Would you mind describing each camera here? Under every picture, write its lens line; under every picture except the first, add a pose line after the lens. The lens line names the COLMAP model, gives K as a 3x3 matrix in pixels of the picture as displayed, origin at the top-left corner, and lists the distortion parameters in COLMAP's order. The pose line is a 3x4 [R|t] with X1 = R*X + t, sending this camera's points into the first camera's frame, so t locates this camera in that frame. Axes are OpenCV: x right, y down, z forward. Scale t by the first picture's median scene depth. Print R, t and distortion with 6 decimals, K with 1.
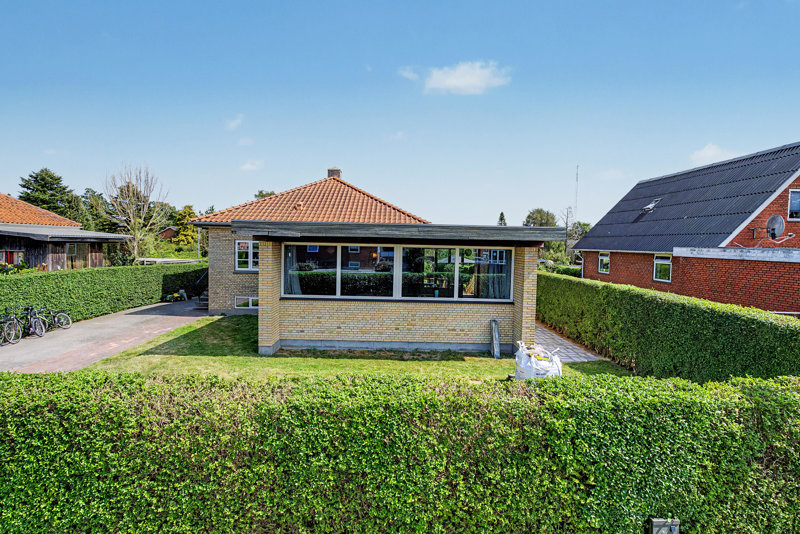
lens RADIAL K [[363.7, 0, 401.6], [0, 363.7, 265.3], [0, 0, 1]] dist [0.004600, 0.000672]
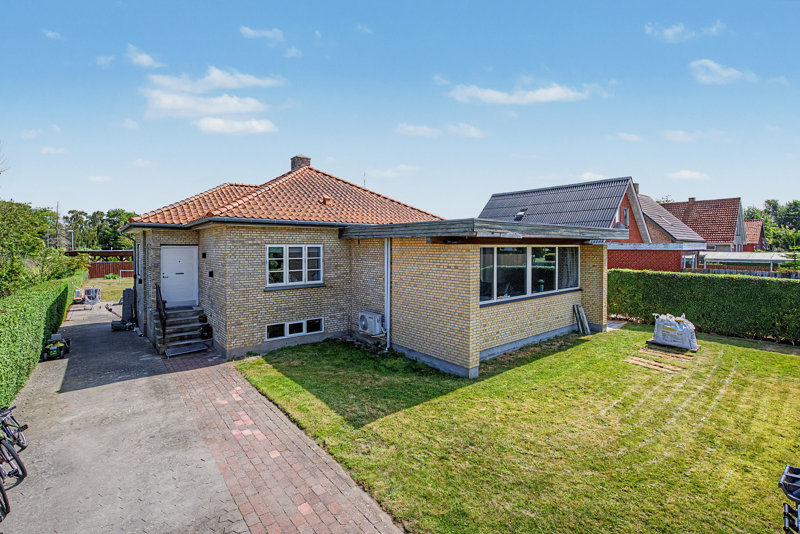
lens RADIAL K [[363.7, 0, 401.7], [0, 363.7, 250.0], [0, 0, 1]] dist [0.004600, 0.000672]
pose [[0.772744, -0.028902, 0.634059, -0.961519], [0.056262, 0.998149, -0.023070, -0.037639], [-0.632219, 0.053501, 0.772940, 0.408136]]
